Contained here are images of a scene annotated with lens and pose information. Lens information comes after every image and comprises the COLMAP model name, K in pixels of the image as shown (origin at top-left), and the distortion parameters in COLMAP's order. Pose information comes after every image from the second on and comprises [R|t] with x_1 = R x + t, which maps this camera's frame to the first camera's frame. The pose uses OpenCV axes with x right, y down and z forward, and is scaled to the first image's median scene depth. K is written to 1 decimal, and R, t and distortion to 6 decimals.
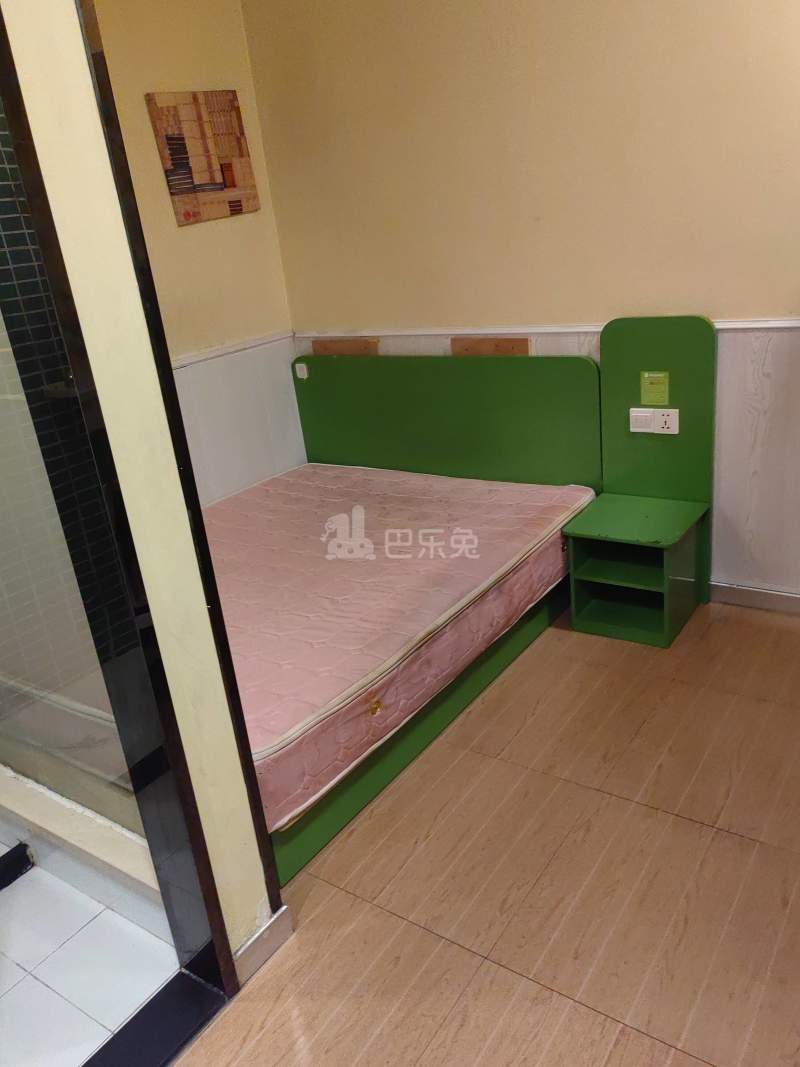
lens RADIAL K [[870.3, 0, 393.4], [0, 870.3, 535.6], [0, 0, 1]] dist [0.038530, 0.011328]
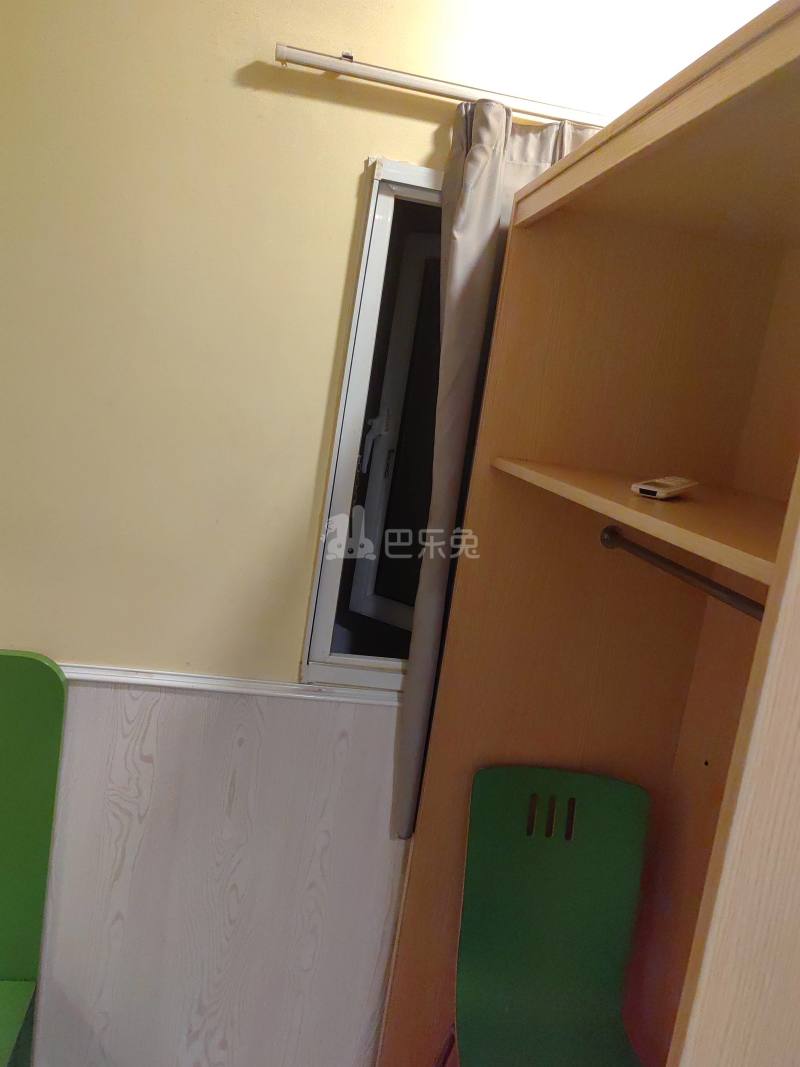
lens RADIAL K [[870.3, 0, 422.6], [0, 870.3, 540.3], [0, 0, 1]] dist [0.038530, 0.011328]
pose [[0.686550, 0.094356, 0.720934, 0.111615], [0.038345, 0.985465, -0.165493, -0.227744], [-0.726071, 0.141263, 0.672953, 0.449370]]
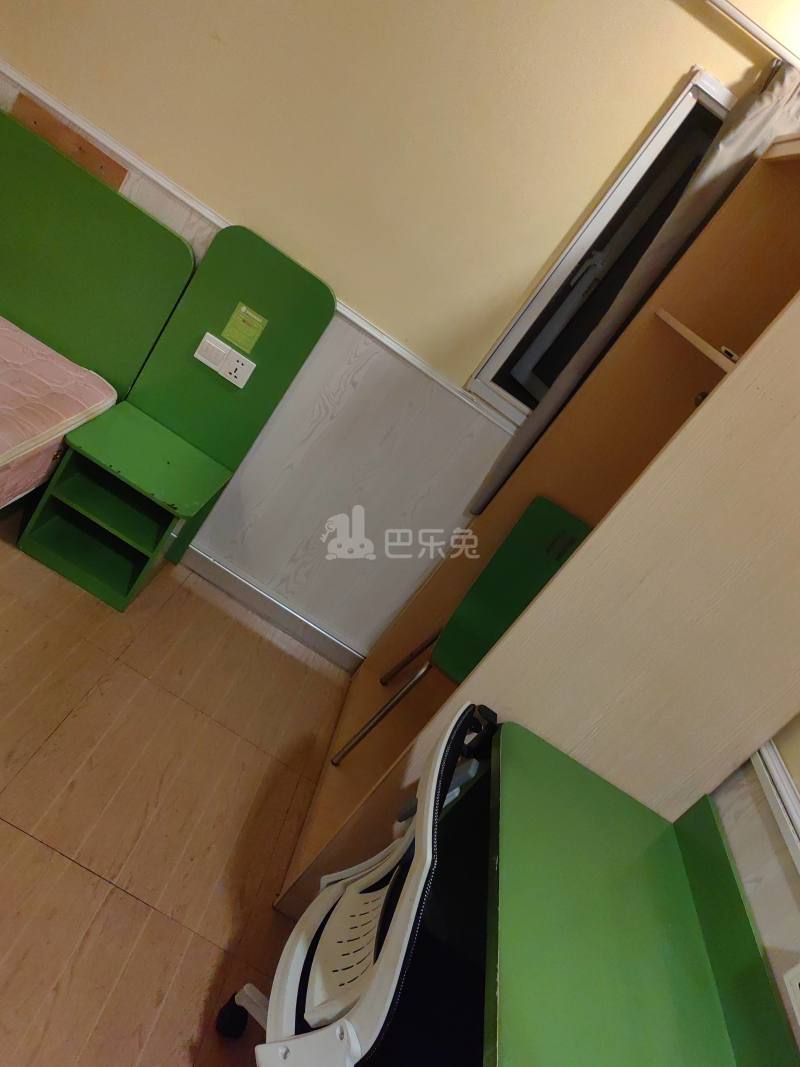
lens RADIAL K [[870.3, 0, 405.2], [0, 870.3, 540.6], [0, 0, 1]] dist [0.038530, 0.011328]
pose [[0.679053, 0.325080, 0.658187, -0.086744], [-0.460719, 0.886760, 0.037352, -0.097622], [-0.571511, -0.328603, 0.751927, 0.234622]]
